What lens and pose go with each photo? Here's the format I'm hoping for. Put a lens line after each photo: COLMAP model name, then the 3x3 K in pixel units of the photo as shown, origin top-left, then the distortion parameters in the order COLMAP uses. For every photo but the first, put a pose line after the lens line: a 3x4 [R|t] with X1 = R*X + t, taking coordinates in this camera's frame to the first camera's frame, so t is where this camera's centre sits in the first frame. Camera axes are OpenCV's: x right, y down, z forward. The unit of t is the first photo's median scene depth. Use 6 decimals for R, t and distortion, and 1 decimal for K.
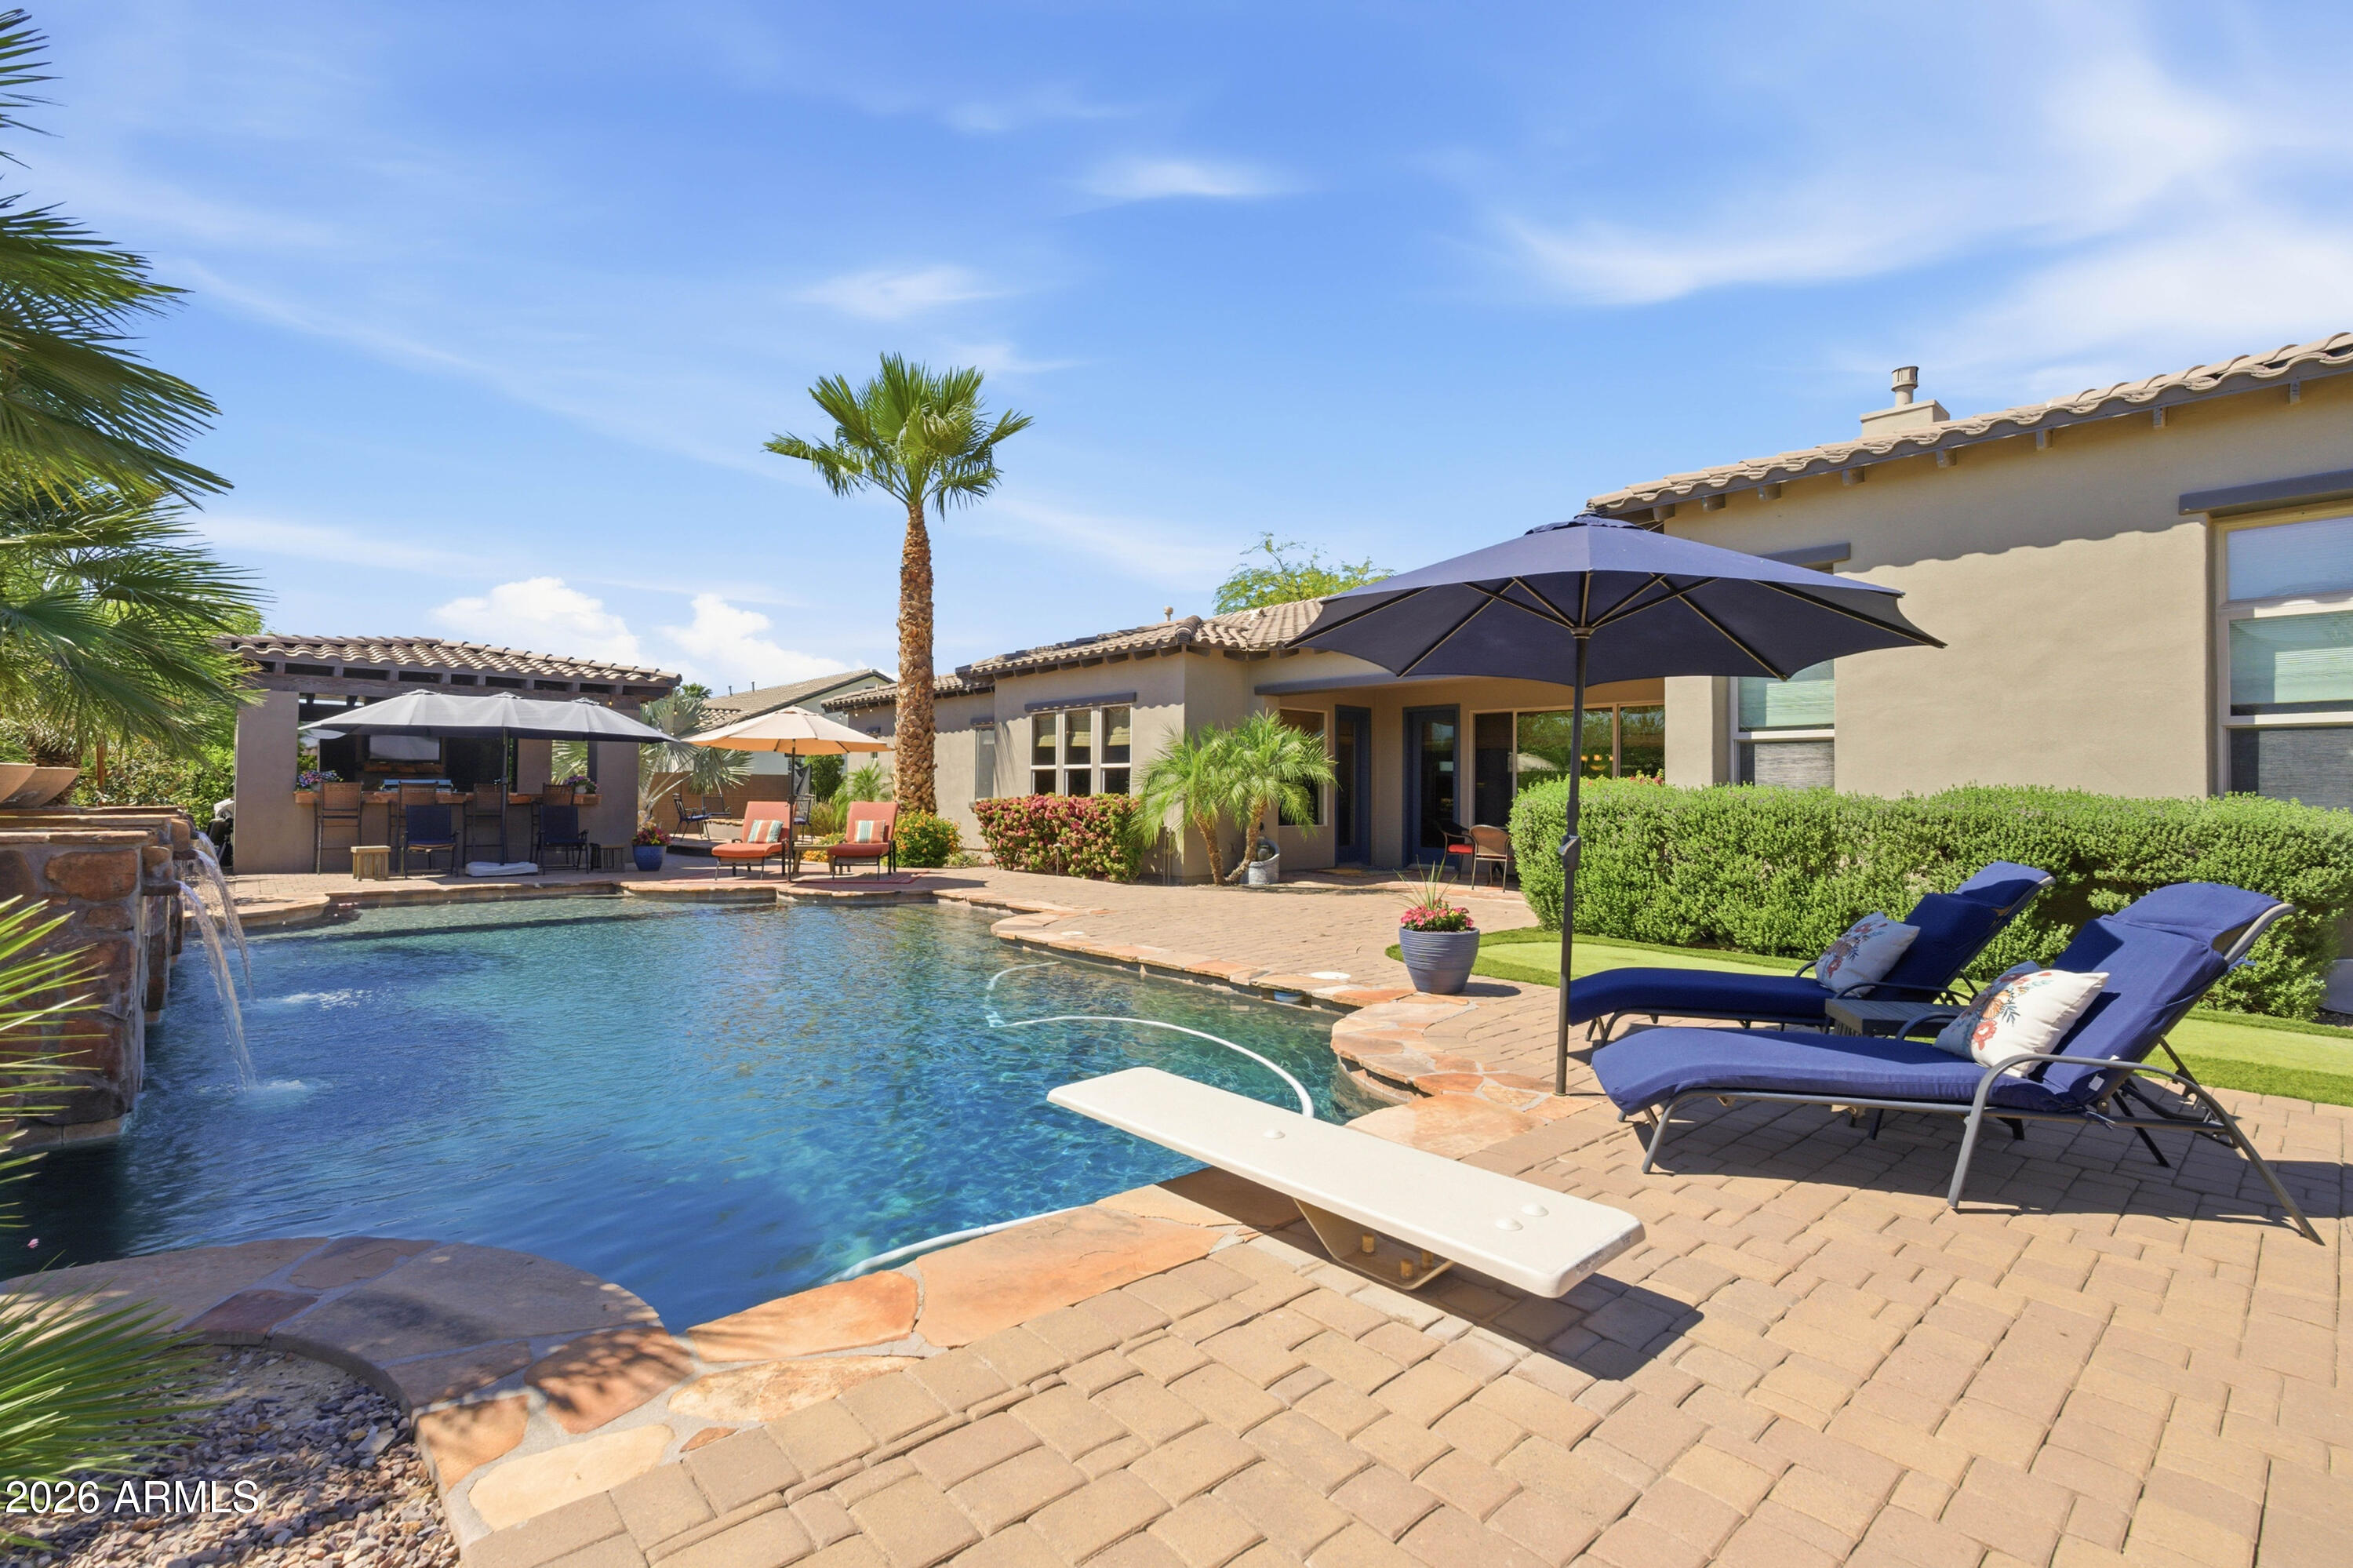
lens RADIAL K [[1048.6, 0, 1176.6], [0, 1048.6, 779.2], [0, 0, 1]] dist [-0.008606, 0.000375]
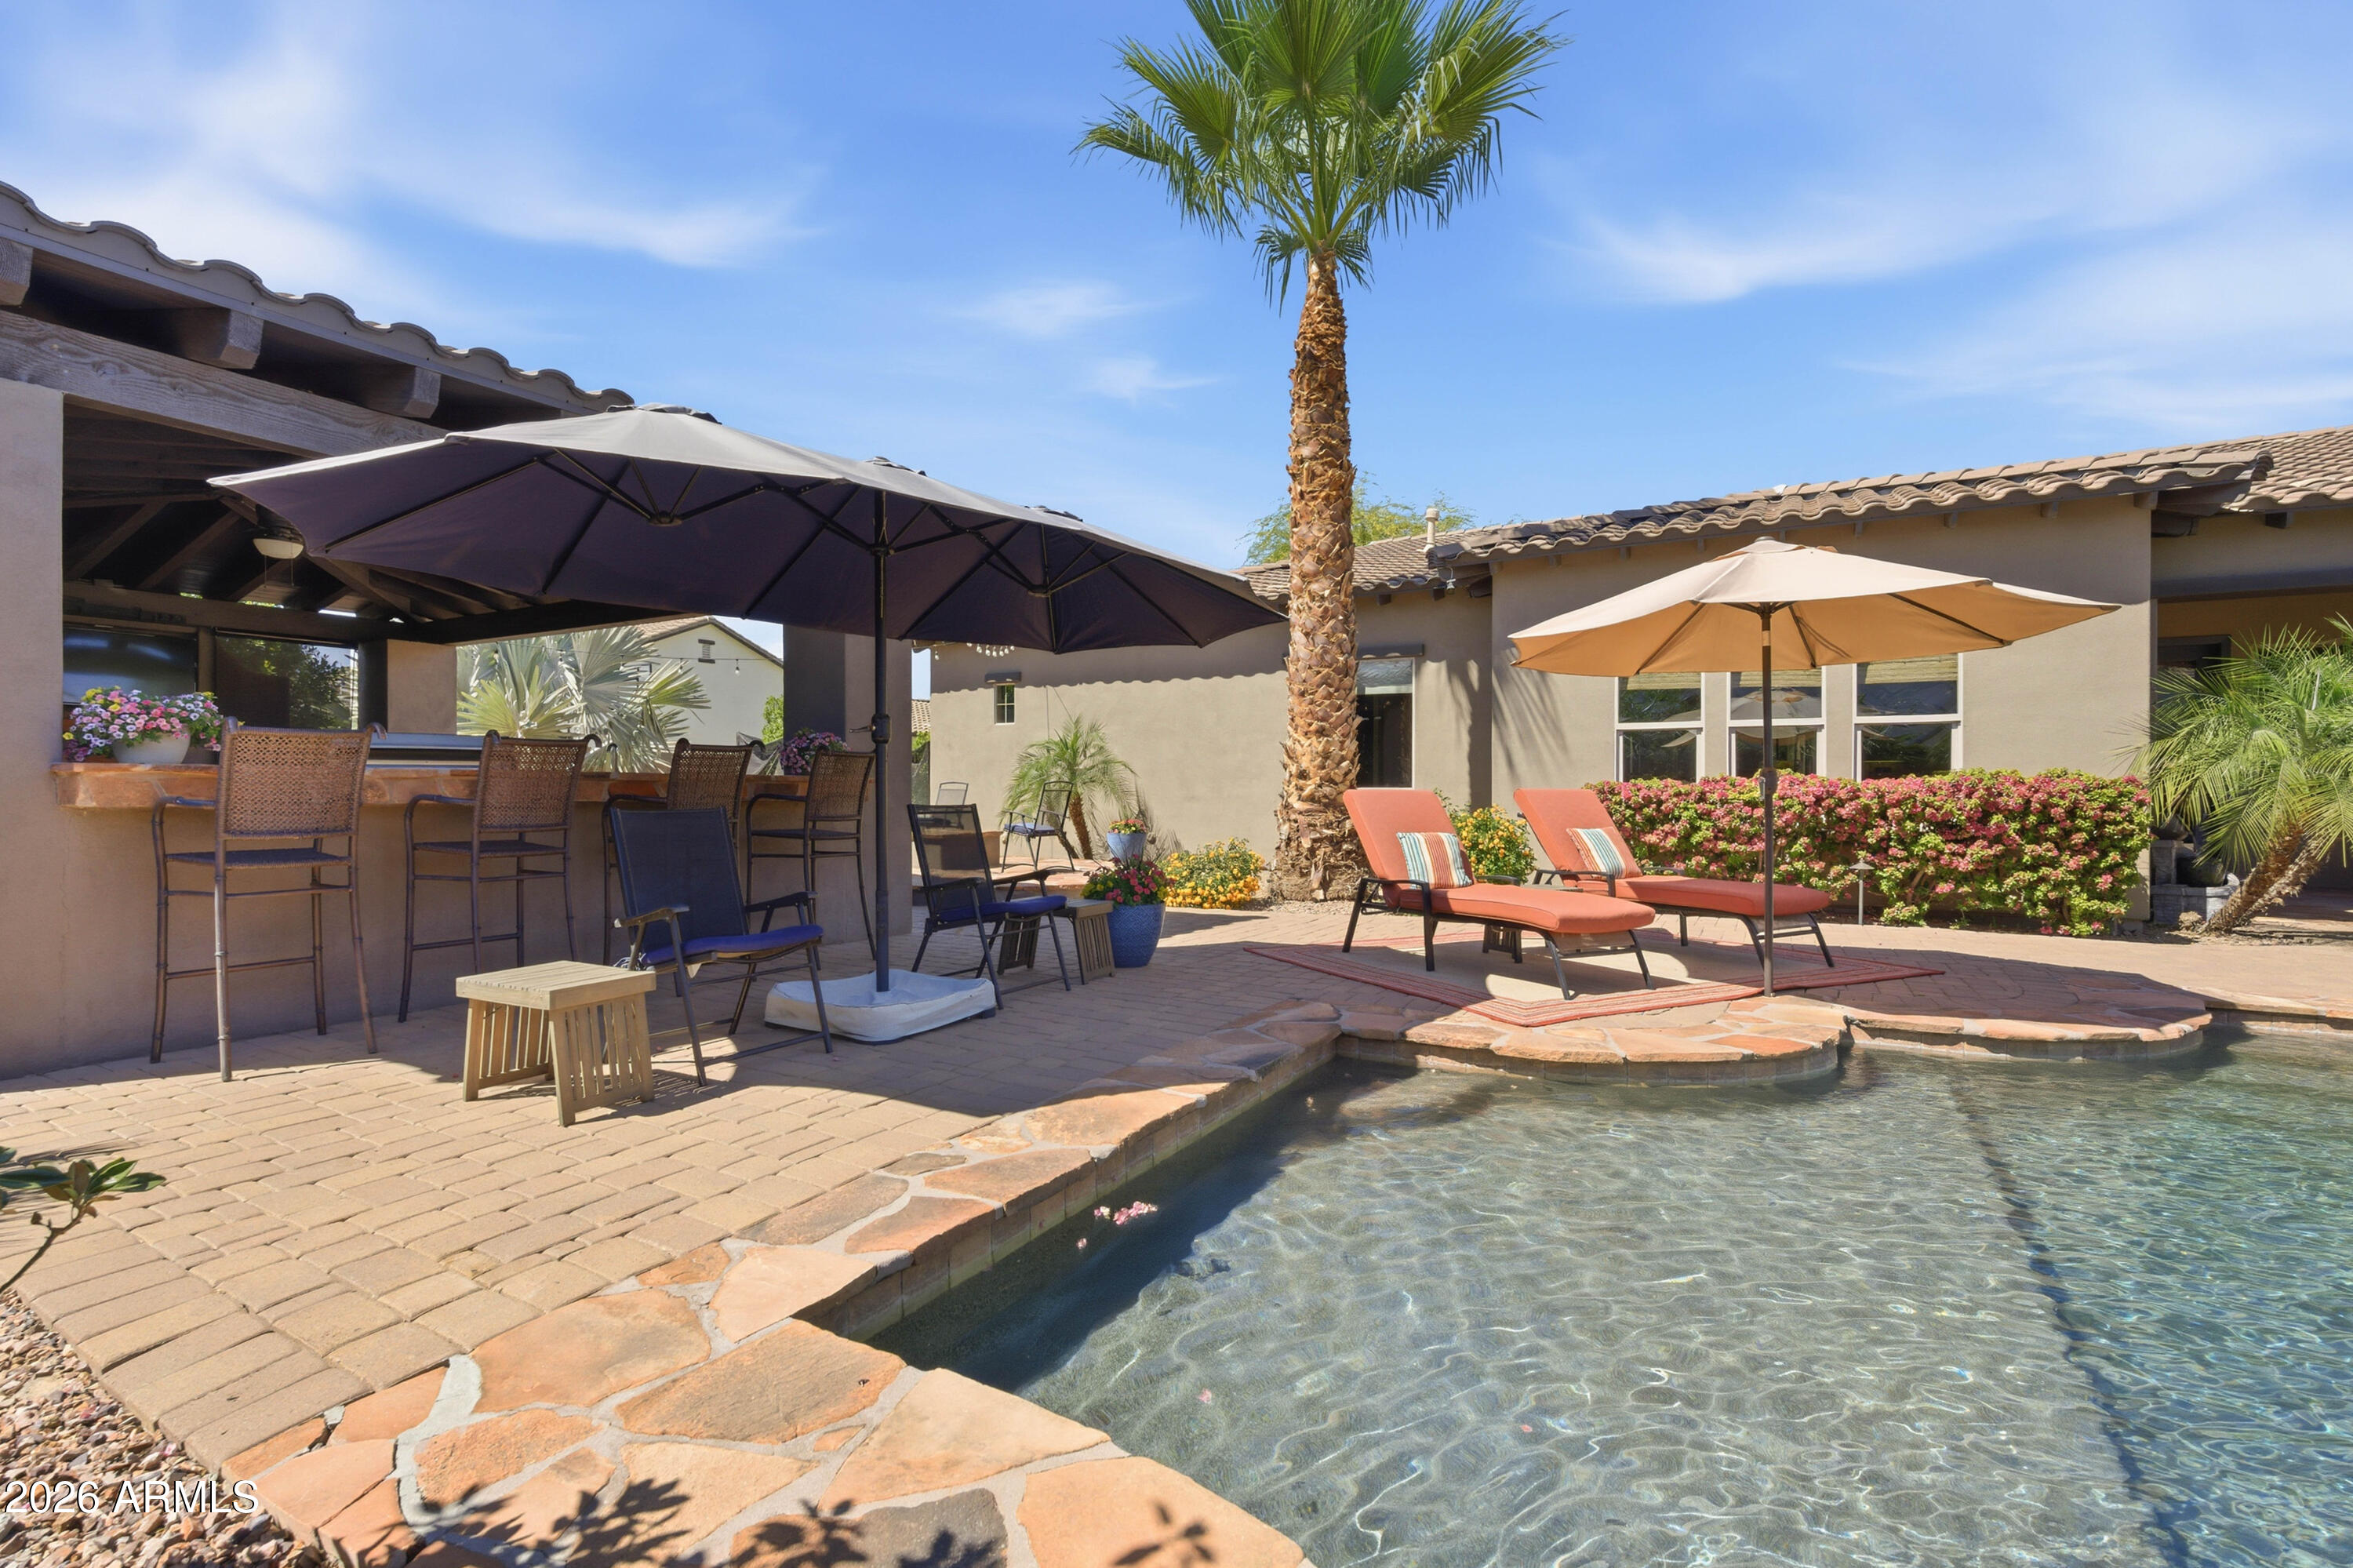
lens RADIAL K [[1028.2, 0, 1166.9], [0, 1028.2, 786.7], [0, 0, 1]] dist [-0.007590, -0.000057]
pose [[0.948592, -0.007626, 0.316408, -0.608510], [0.002738, 0.999870, 0.015890, 0.013281], [-0.316488, -0.014207, 0.948490, 0.618371]]
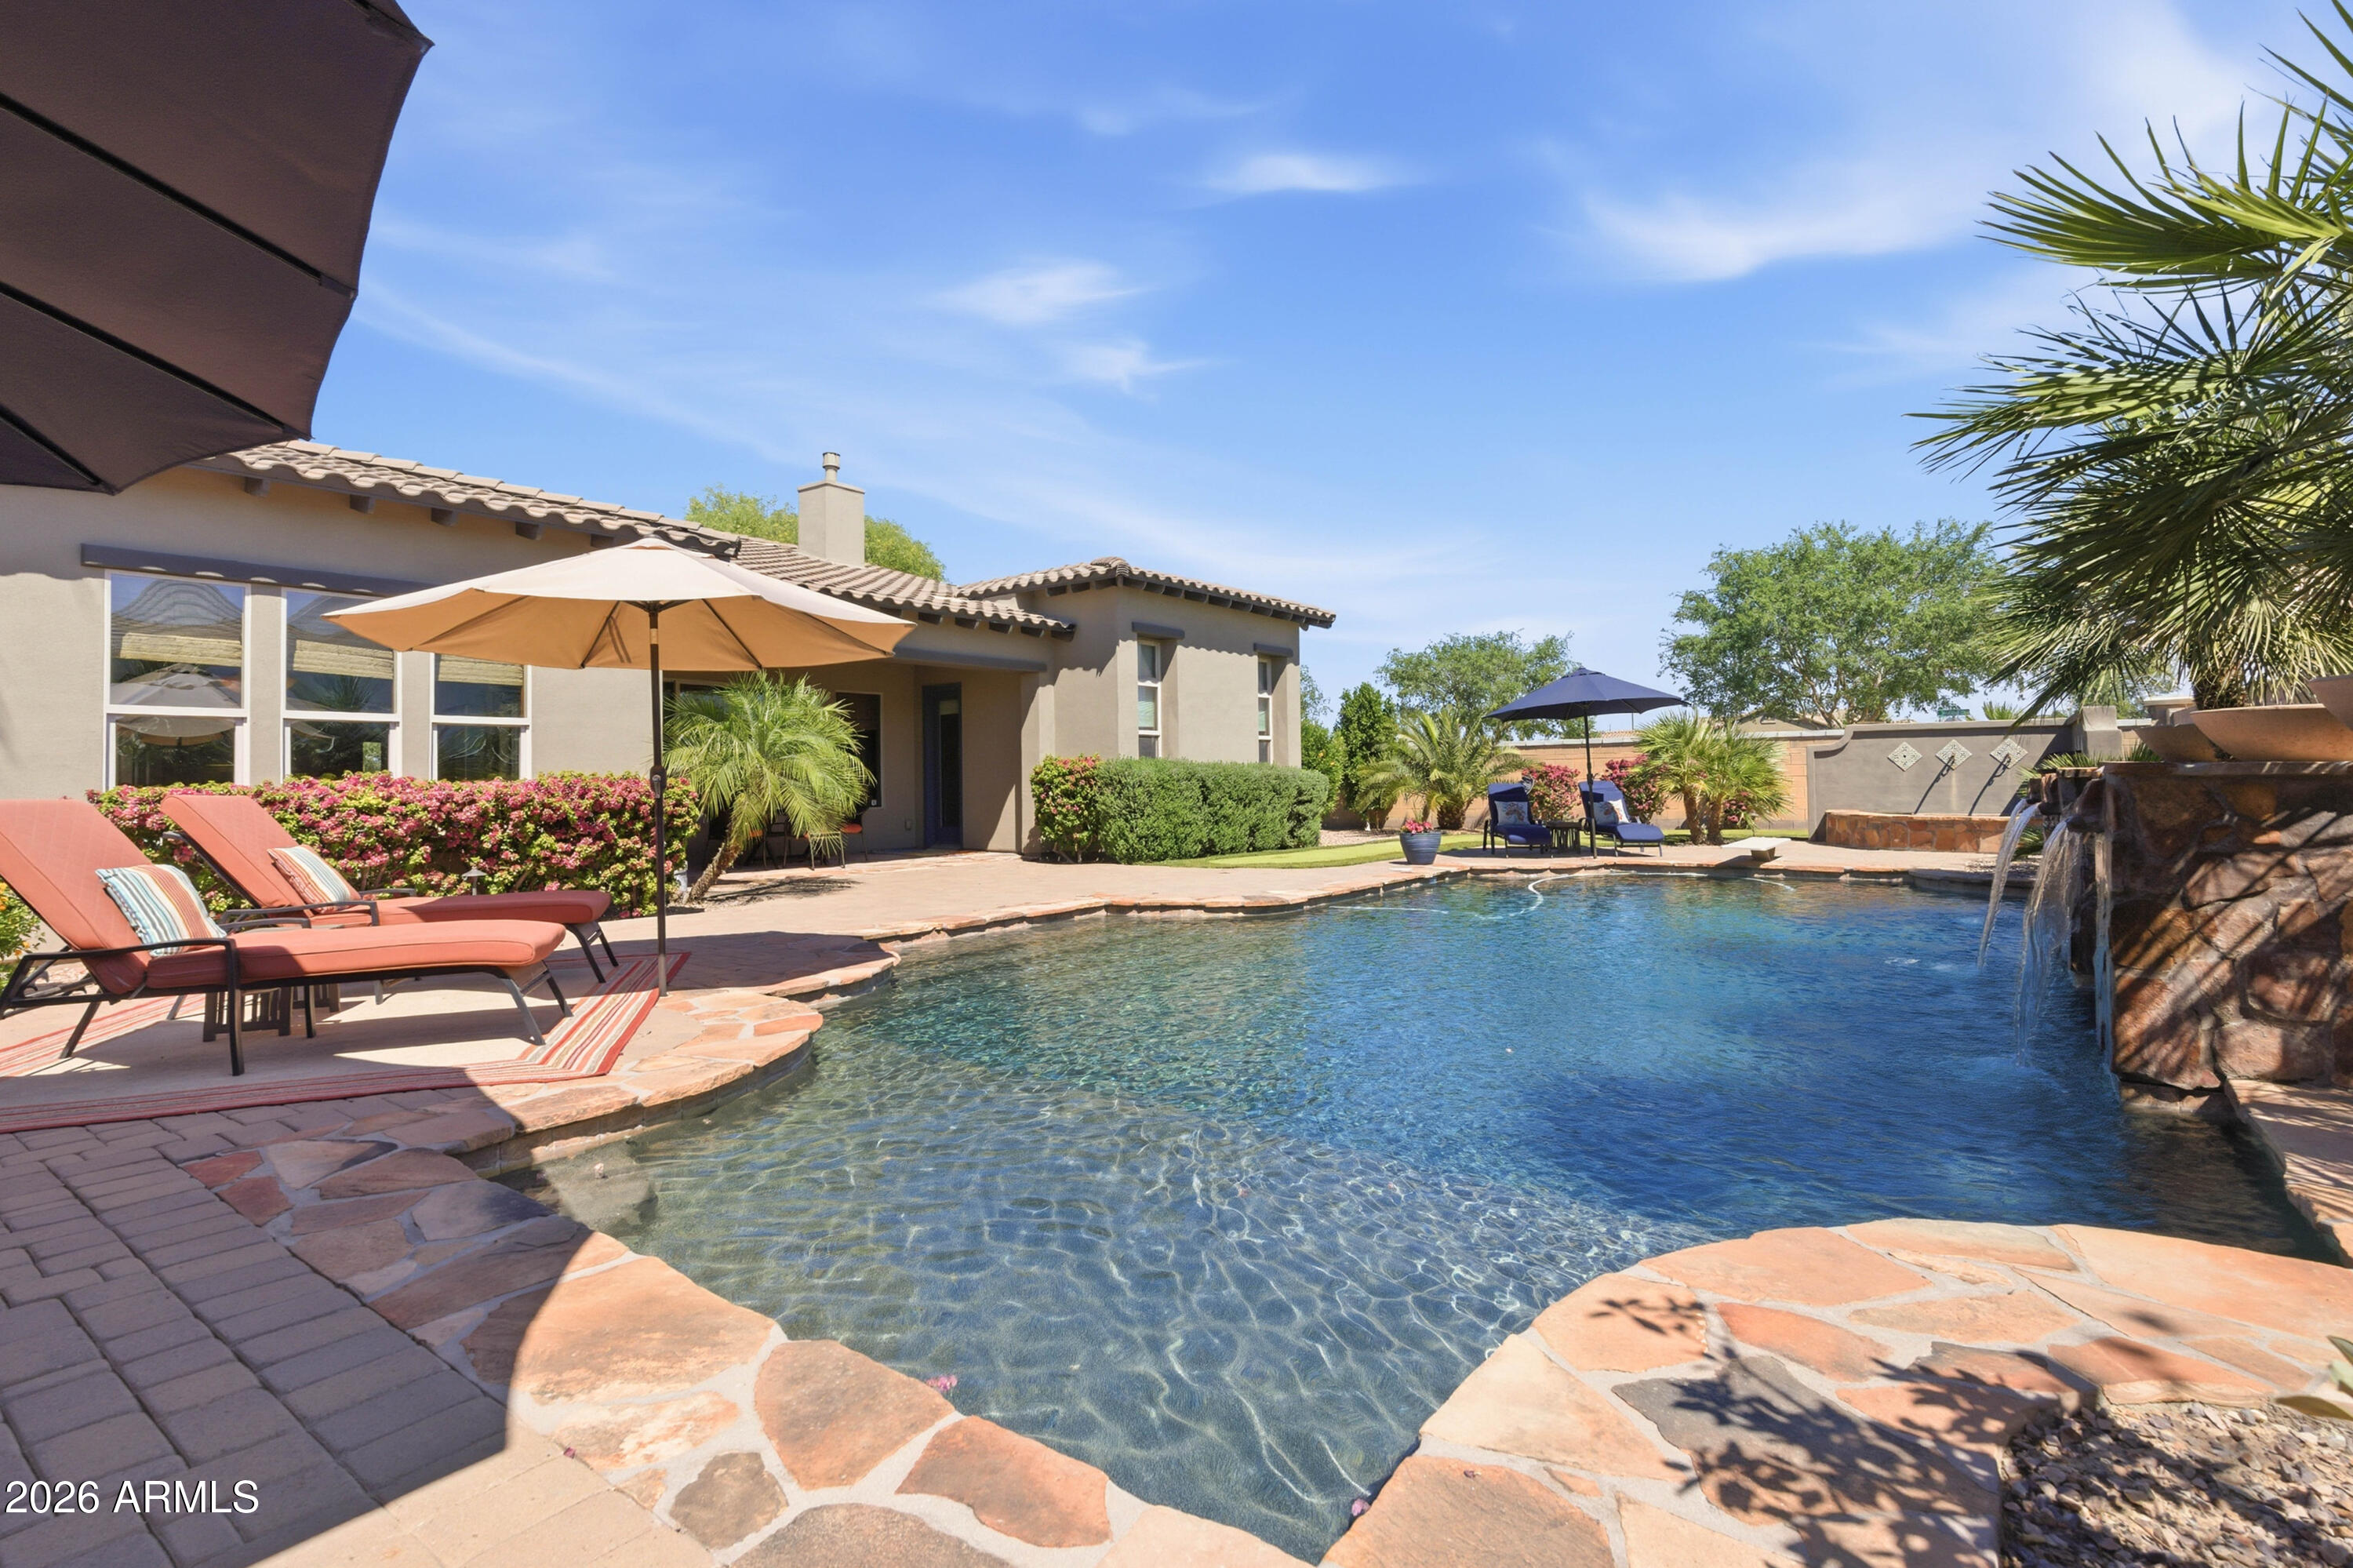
lens RADIAL K [[1095.1, 0, 1171.3], [0, 1095.1, 775.9], [0, 0, 1]] dist [0.001521, 0.000277]
pose [[-0.191183, -0.000542, 0.981554, -0.691976], [0.001284, 0.999999, 0.000802, 0.015799], [-0.981554, 0.001413, -0.191182, 0.768674]]
